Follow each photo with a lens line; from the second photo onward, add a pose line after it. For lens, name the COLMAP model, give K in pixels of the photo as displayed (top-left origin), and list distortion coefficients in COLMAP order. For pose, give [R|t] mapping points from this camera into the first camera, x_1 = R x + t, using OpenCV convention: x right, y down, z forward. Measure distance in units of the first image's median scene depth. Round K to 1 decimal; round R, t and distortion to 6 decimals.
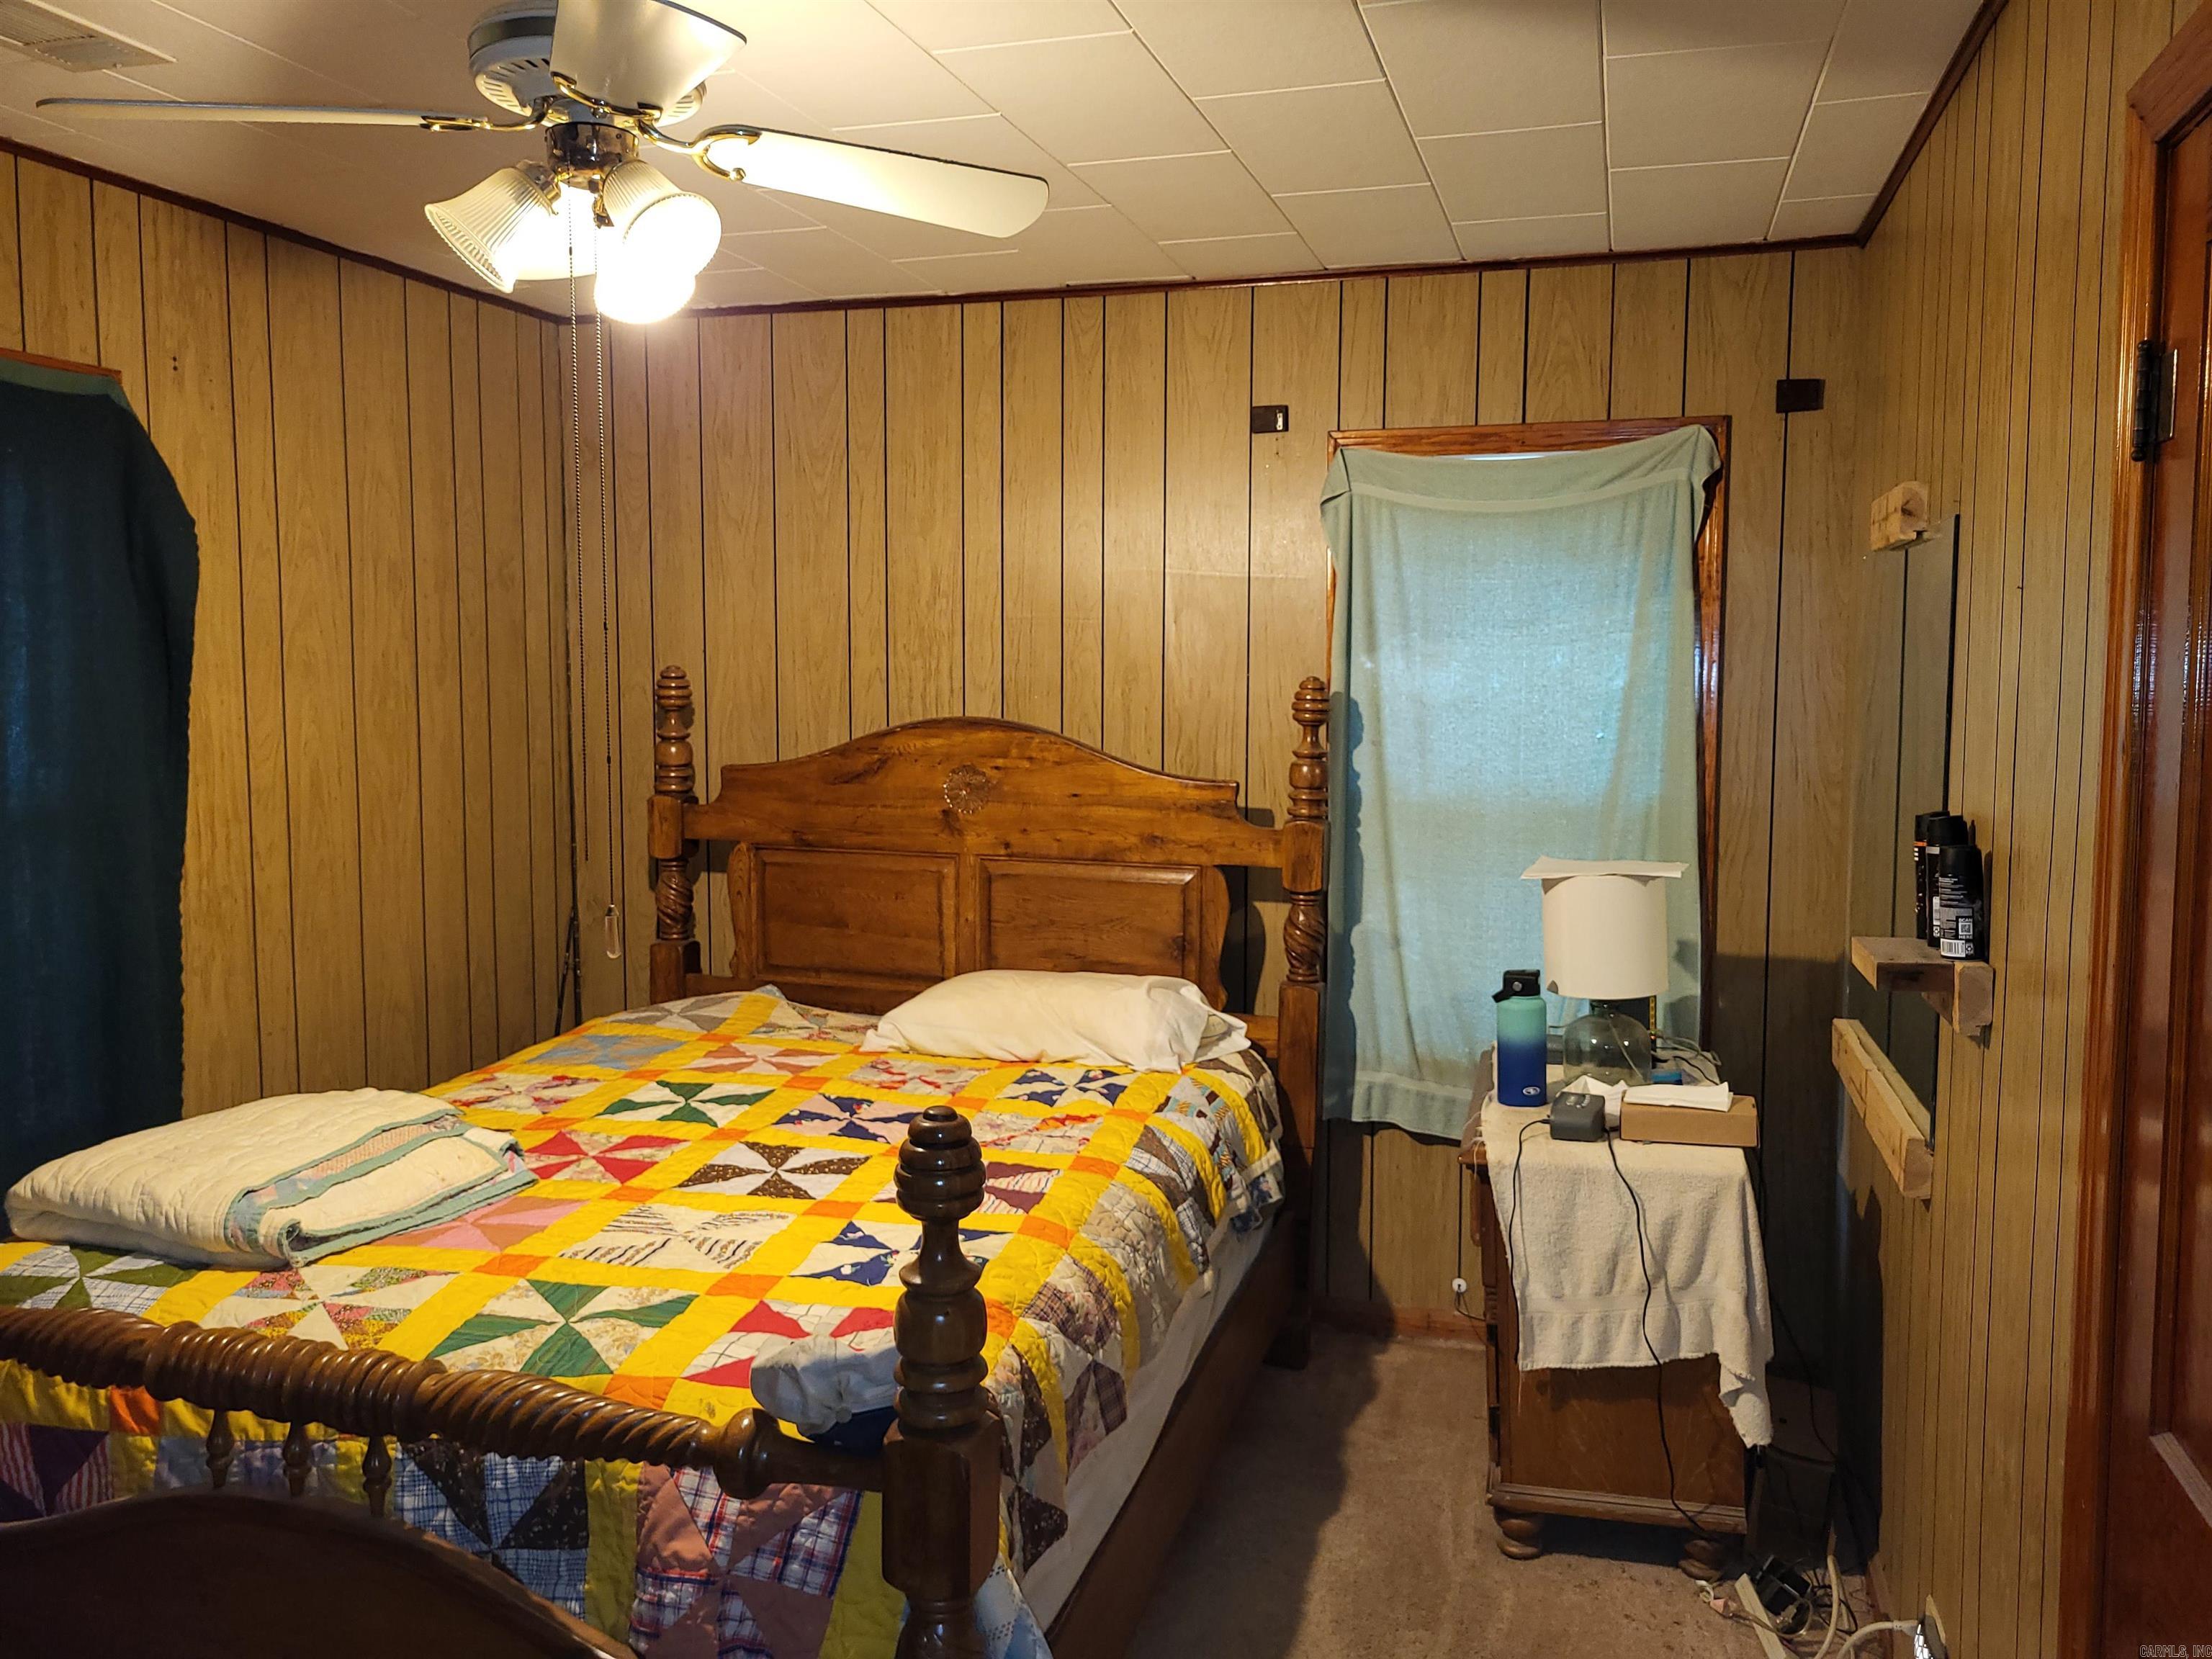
lens RADIAL K [[1682.6, 0, 1104.8], [0, 1682.6, 819.2], [0, 0, 1]] dist [0.057072, -0.049205]
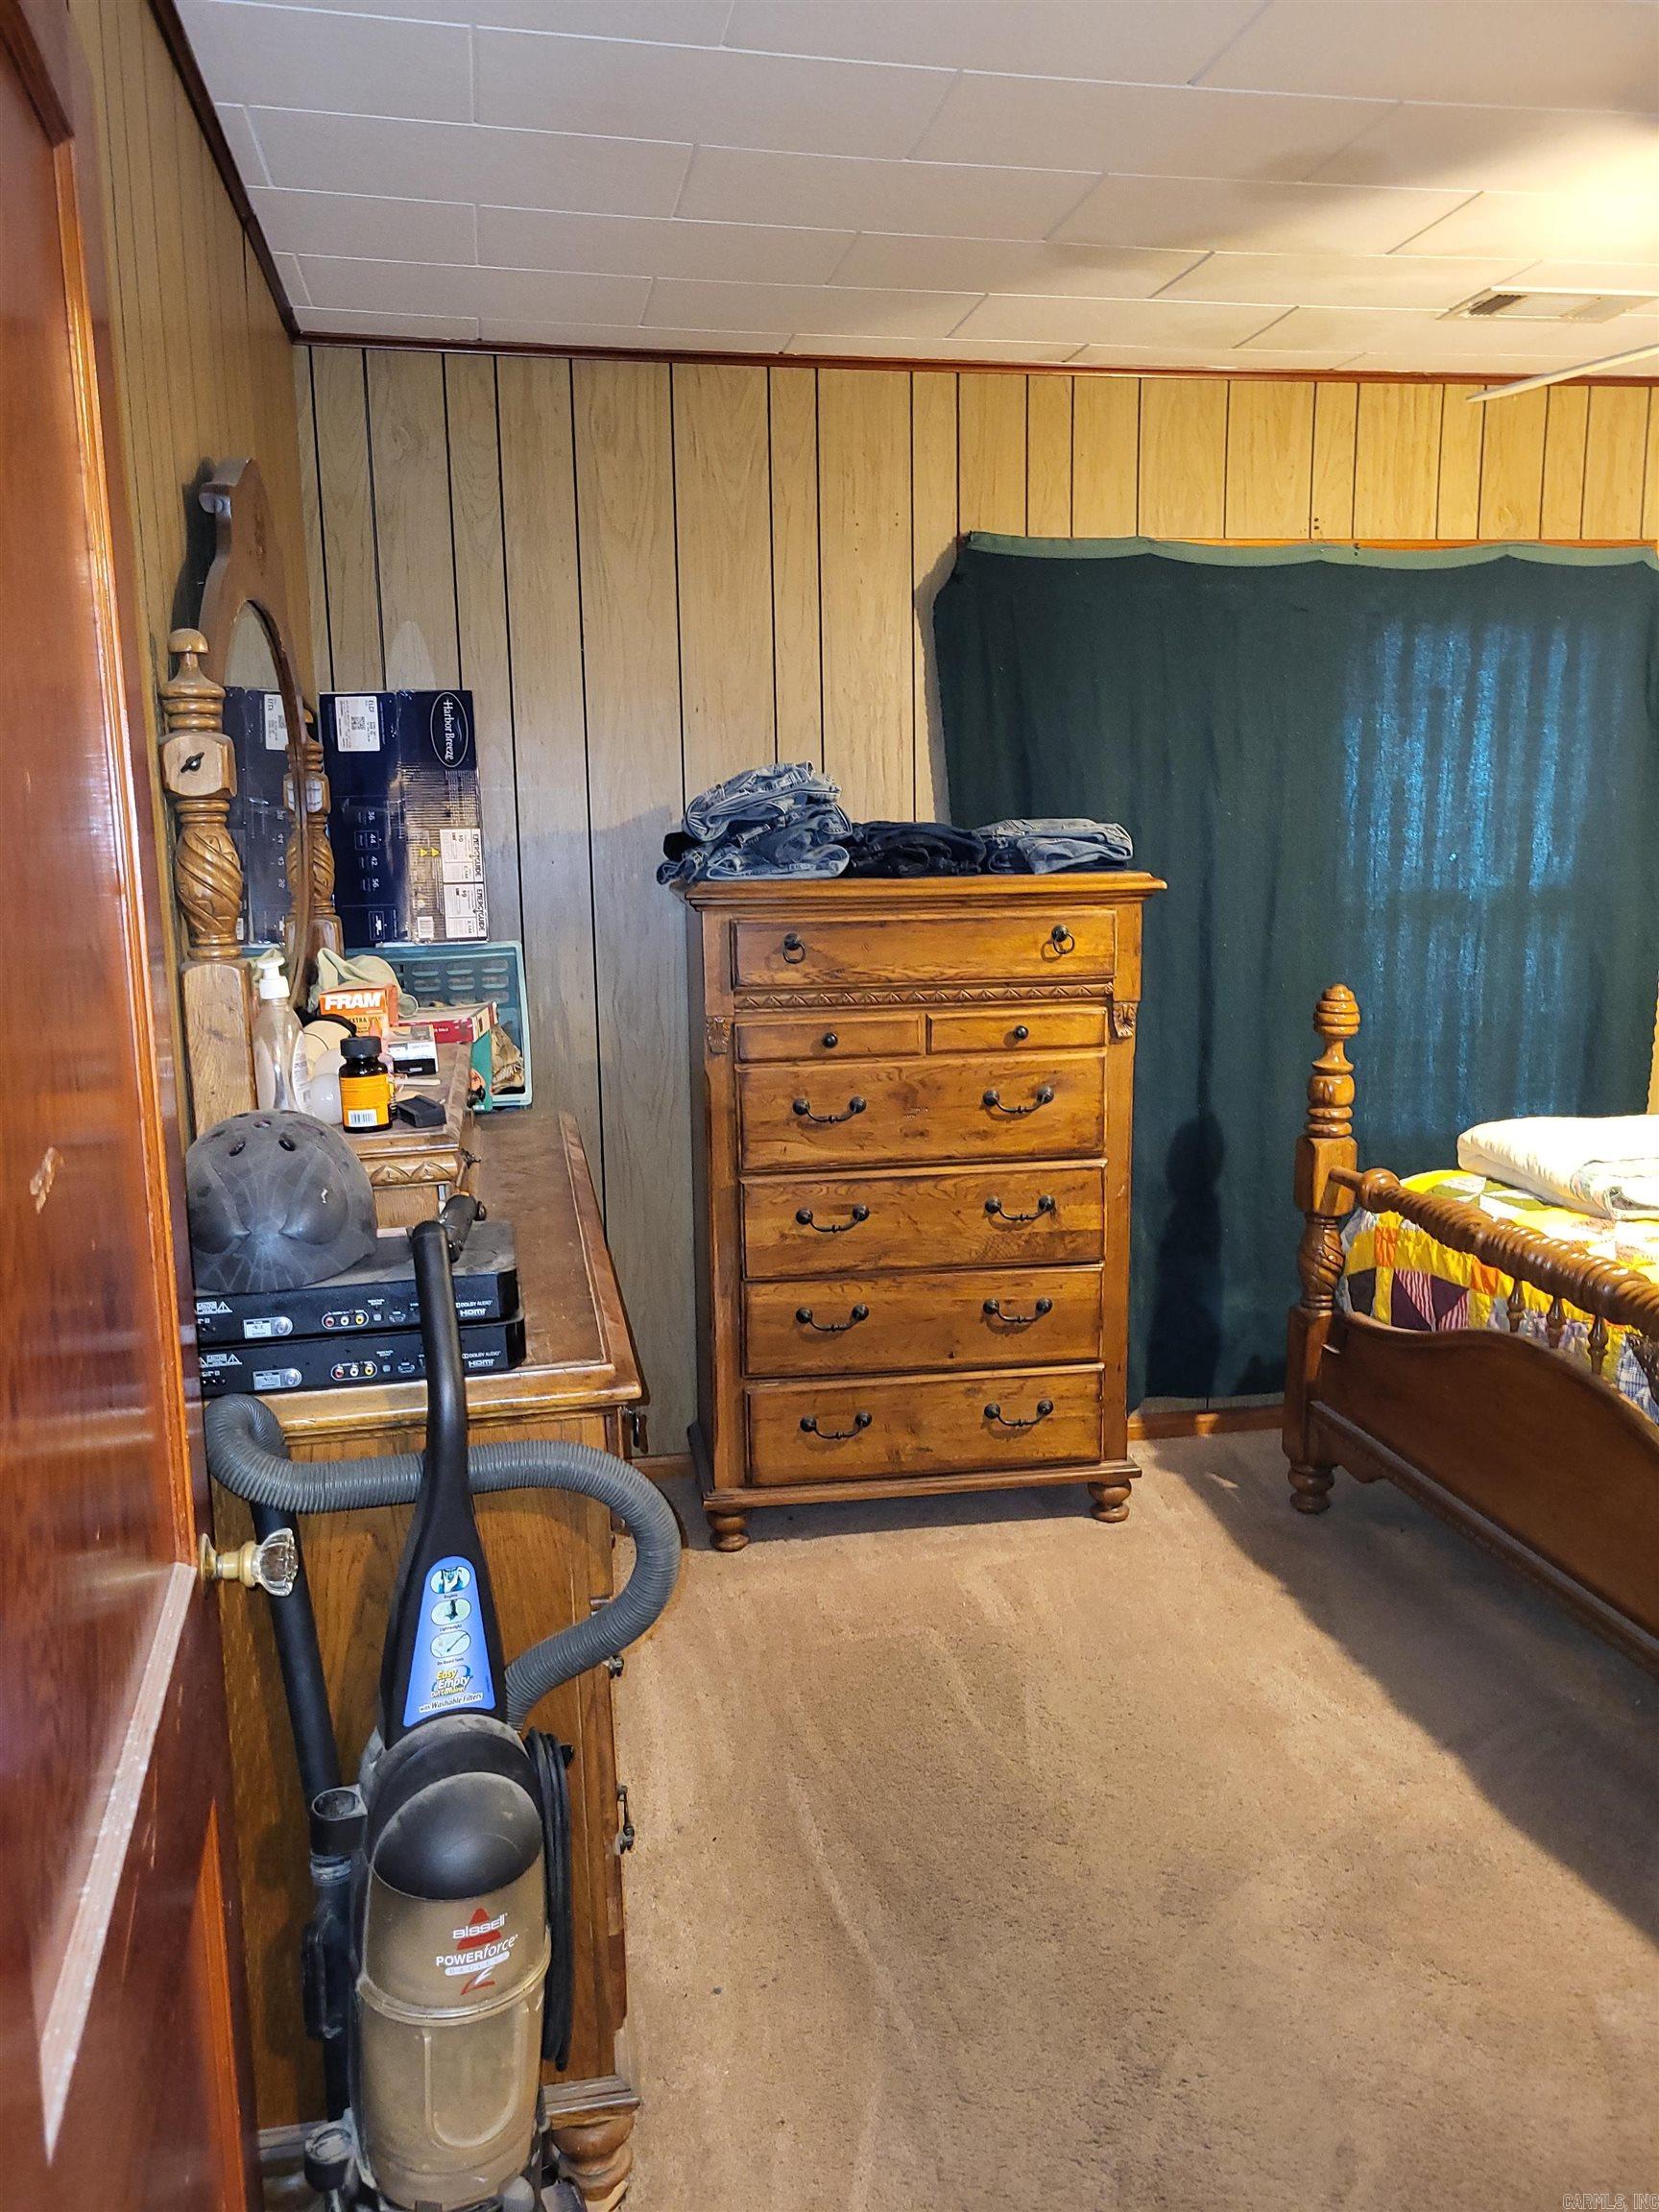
lens RADIAL K [[1682.6, 0, 831.4], [0, 1682.6, 1103.4], [0, 0, 1]] dist [0.057072, -0.049205]
pose [[0.470585, 0.128710, -0.872917, 0.424855], [-0.053521, 0.991646, 0.117364, 0.050881], [0.880730, -0.008510, 0.473542, -0.195236]]
